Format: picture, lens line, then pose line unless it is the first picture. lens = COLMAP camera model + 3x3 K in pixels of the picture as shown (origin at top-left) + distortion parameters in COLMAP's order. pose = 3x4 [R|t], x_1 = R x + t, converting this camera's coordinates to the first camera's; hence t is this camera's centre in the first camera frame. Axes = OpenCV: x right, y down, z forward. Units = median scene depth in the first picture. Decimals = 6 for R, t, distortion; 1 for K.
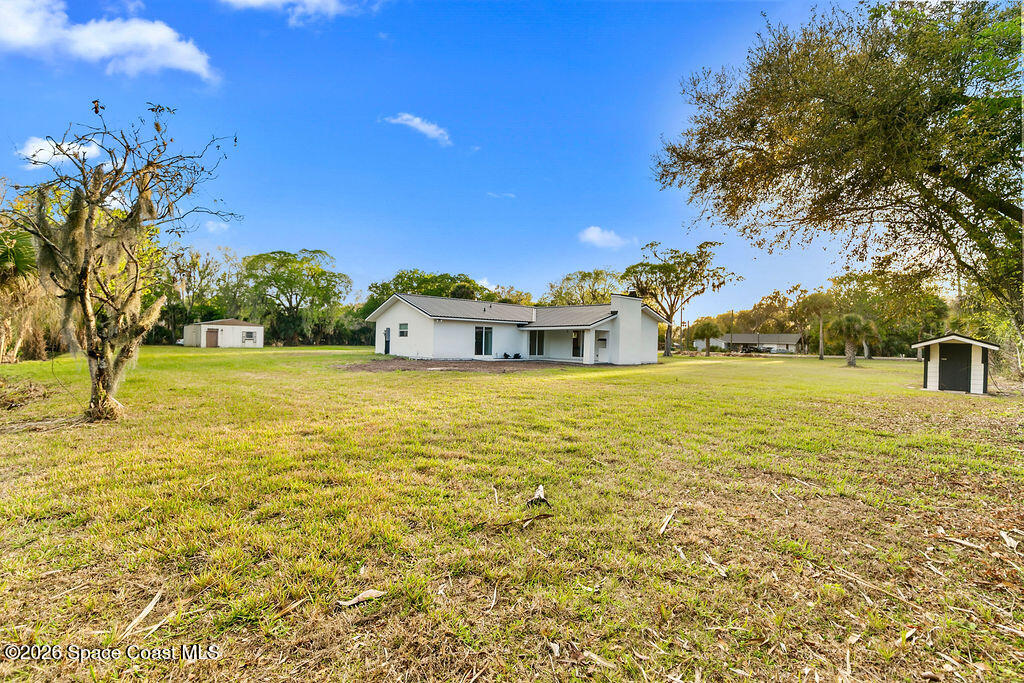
lens RADIAL K [[456.6, 0, 508.7], [0, 456.6, 342.3], [0, 0, 1]] dist [0.010635, -0.000036]
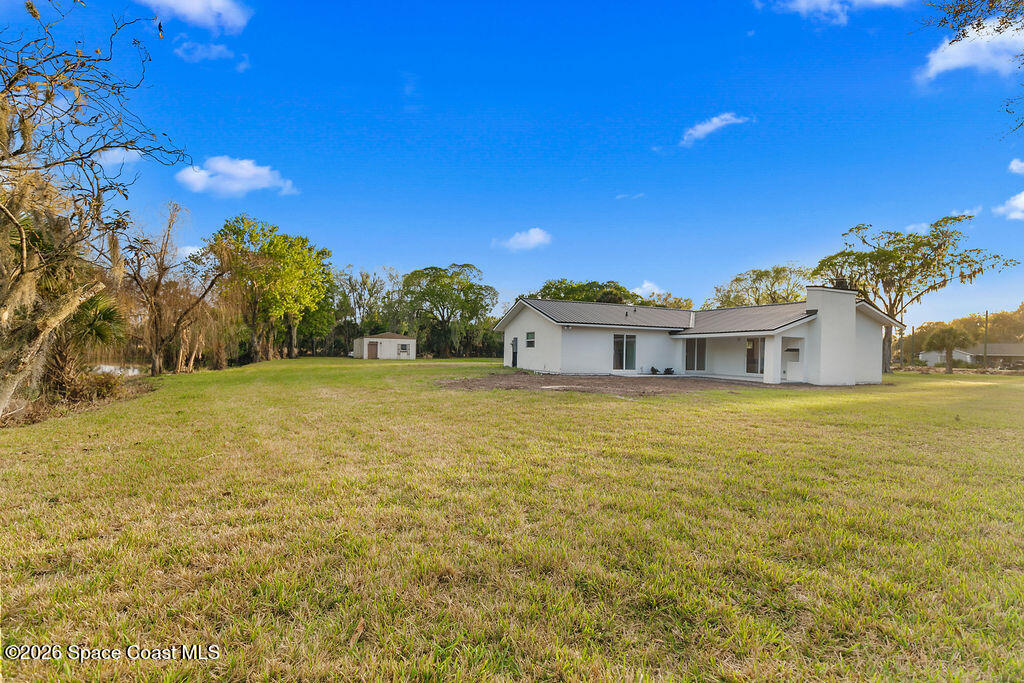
lens RADIAL K [[462.2, 0, 509.0], [0, 462.2, 344.9], [0, 0, 1]] dist [0.003514, -0.000264]
pose [[0.945661, -0.006767, -0.325084, 0.008415], [-0.000169, 0.999773, -0.021305, 0.000903], [0.325155, 0.020202, 0.945445, 0.073145]]
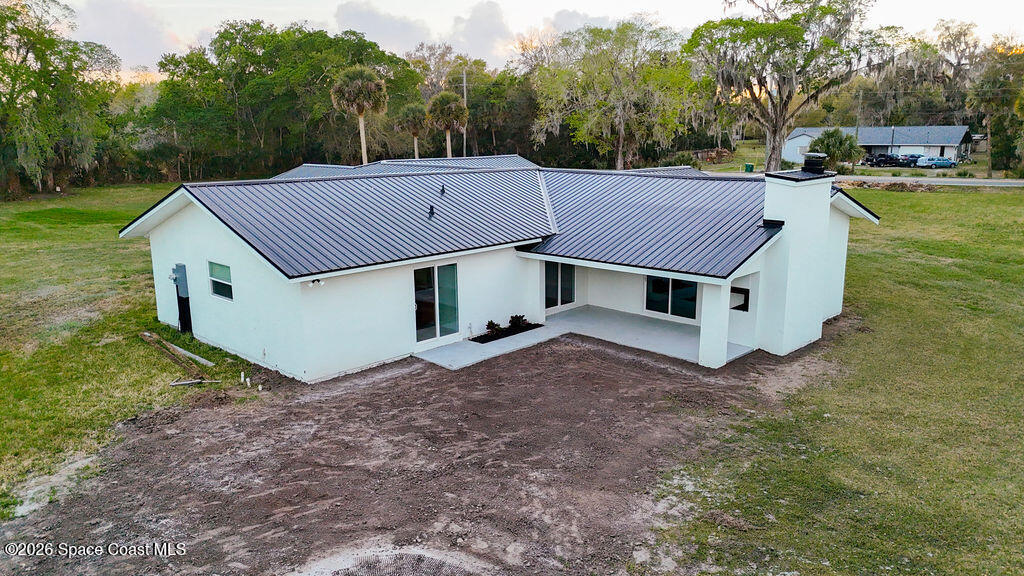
lens RADIAL K [[746.1, 0, 515.0], [0, 746.1, 283.0], [0, 0, 1]] dist [0.082333, -0.082293]
pose [[0.994434, -0.050993, 0.092195, -0.021798], [0.030942, 0.977830, 0.207100, -0.070270], [-0.100712, -0.203095, 0.973966, 0.175430]]
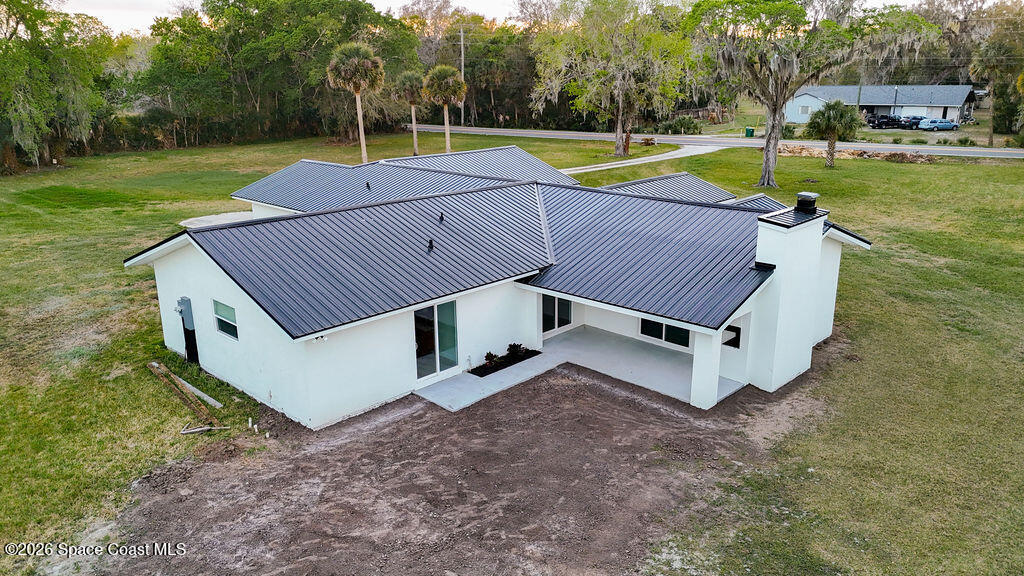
lens RADIAL K [[746.1, 0, 515.0], [0, 746.1, 283.0], [0, 0, 1]] dist [0.082333, -0.082293]
pose [[0.994229, -0.059587, 0.089206, -0.019753], [0.032680, 0.960256, 0.277200, -0.108380], [-0.102178, -0.272685, 0.956662, 0.177316]]
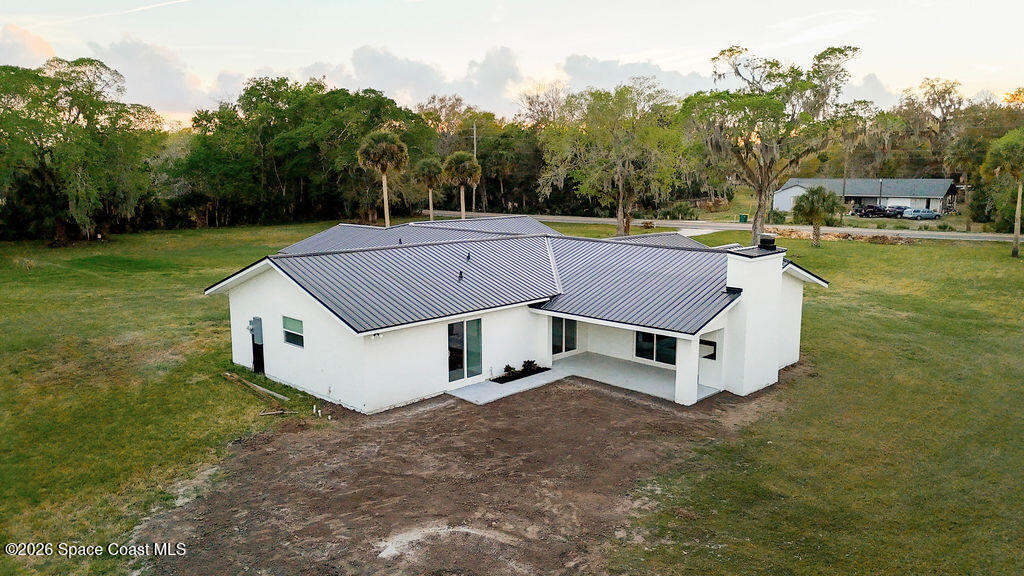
lens RADIAL K [[743.6, 0, 515.0], [0, 743.6, 287.0], [0, 0, 1]] dist [0.104178, -0.128369]
pose [[0.995268, -0.039011, 0.088991, -0.032959], [0.024226, 0.986568, 0.161547, -0.092164], [-0.094098, -0.158626, 0.982845, 0.106026]]
